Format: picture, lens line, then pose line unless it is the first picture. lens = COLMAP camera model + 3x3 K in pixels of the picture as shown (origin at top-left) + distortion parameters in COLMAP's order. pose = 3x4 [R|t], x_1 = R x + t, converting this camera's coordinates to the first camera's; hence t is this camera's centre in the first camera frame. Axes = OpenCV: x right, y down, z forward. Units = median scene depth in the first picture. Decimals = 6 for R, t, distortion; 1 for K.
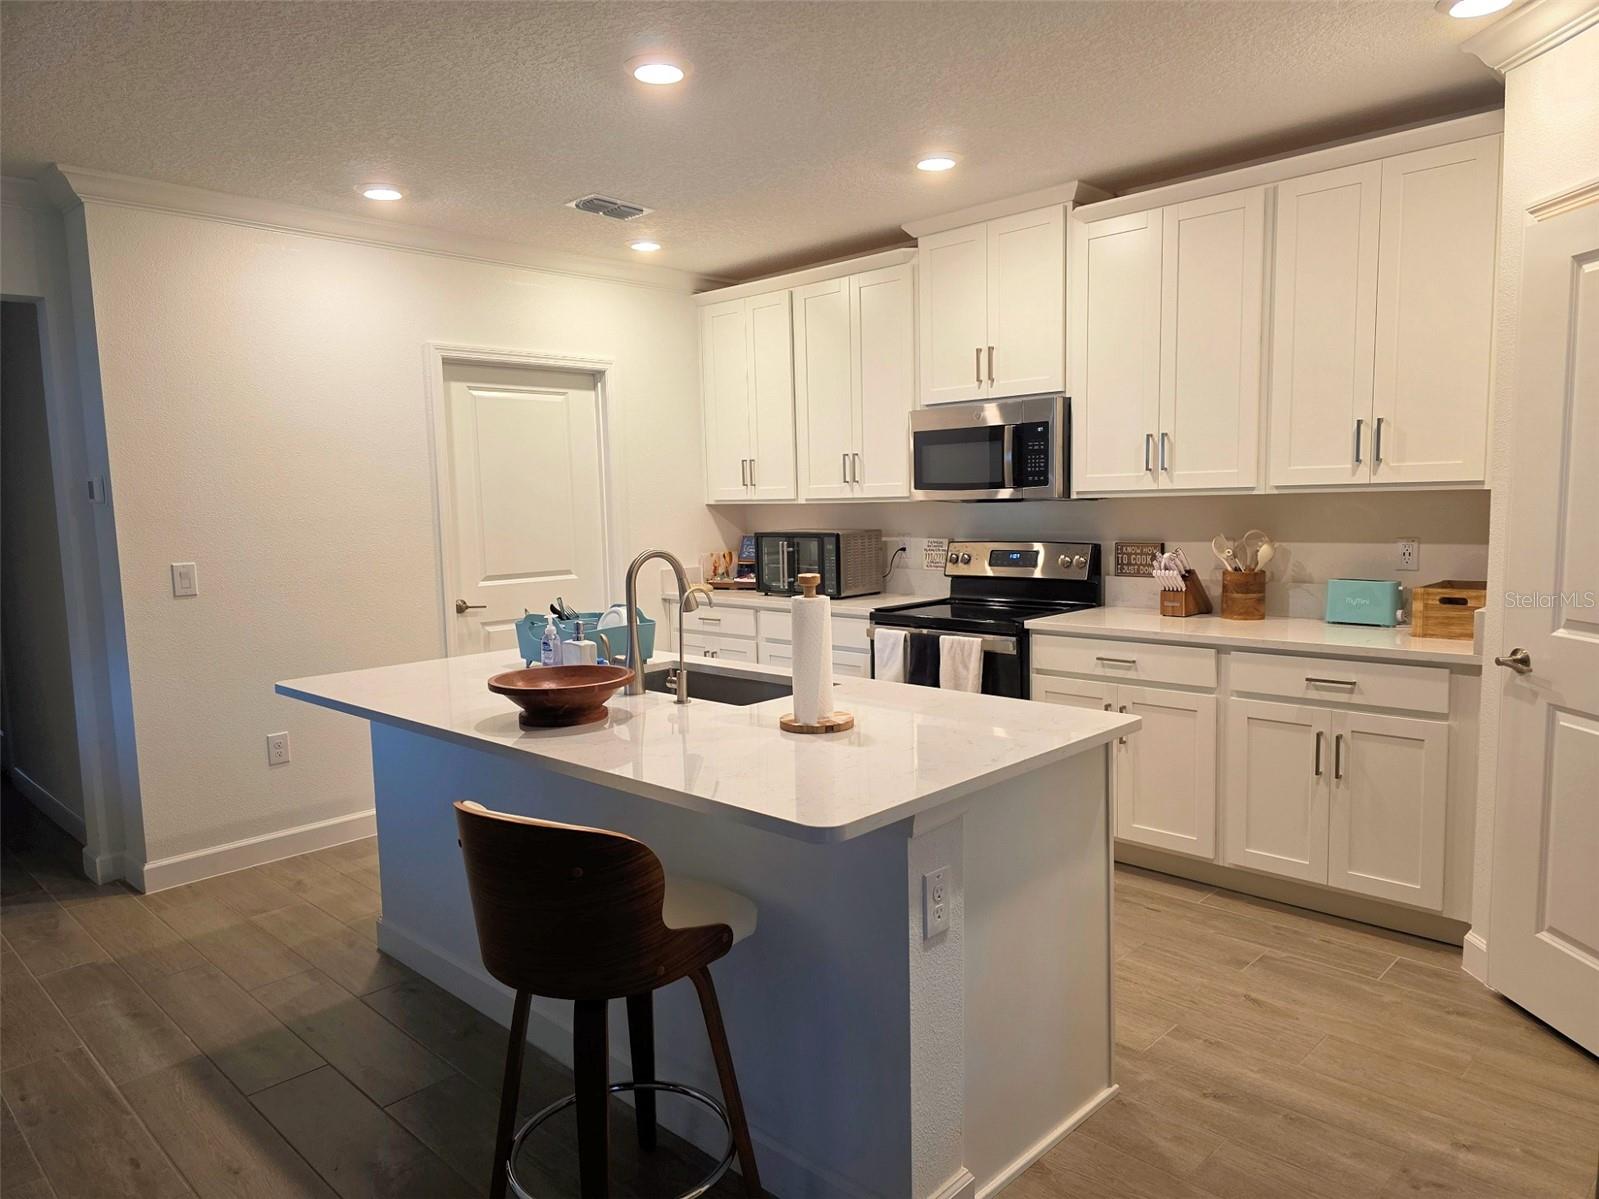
lens RADIAL K [[1068.0, 0, 794.1], [0, 1068.0, 611.1], [0, 0, 1]] dist [0.012522, -0.001831]
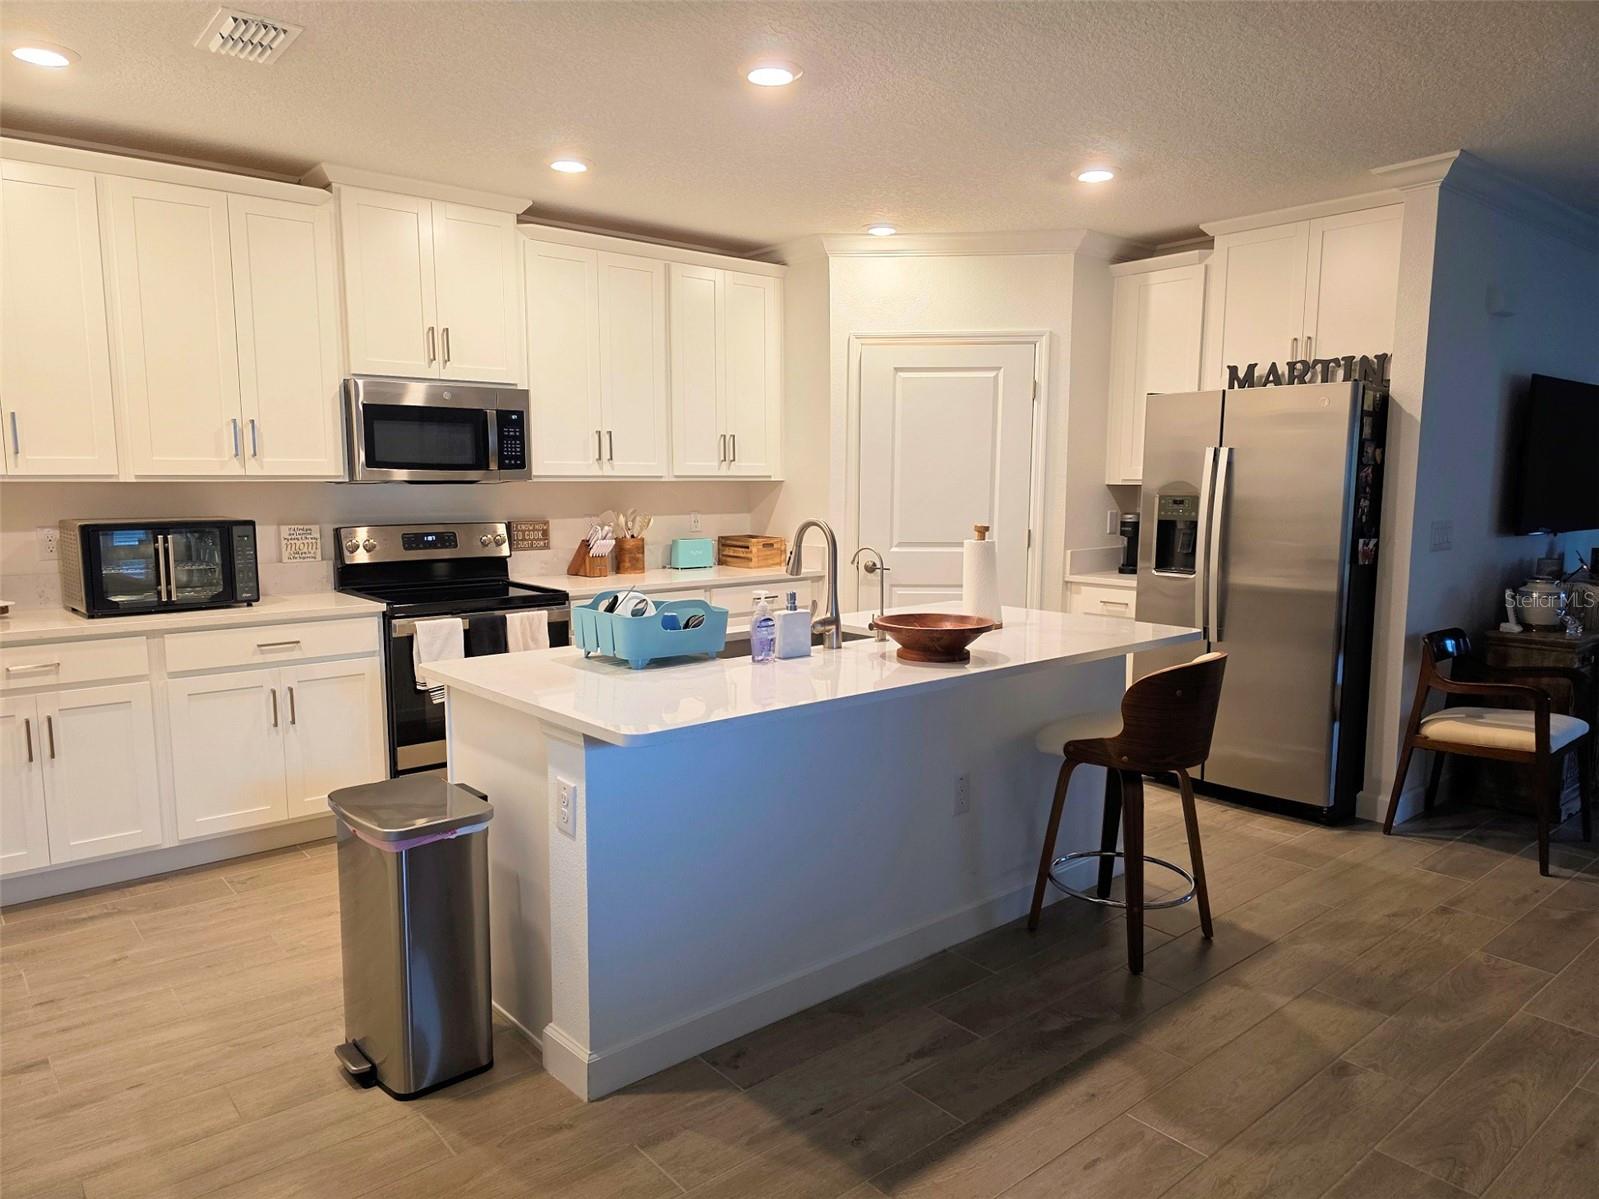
lens RADIAL K [[1068.0, 0, 793.7], [0, 1068.0, 596.6], [0, 0, 1]] dist [0.012522, -0.001831]
pose [[0.083466, -0.087646, 0.992649, -0.815676], [0.104280, 0.991424, 0.078769, -0.043906], [-0.991039, 0.096938, 0.091889, 0.619390]]
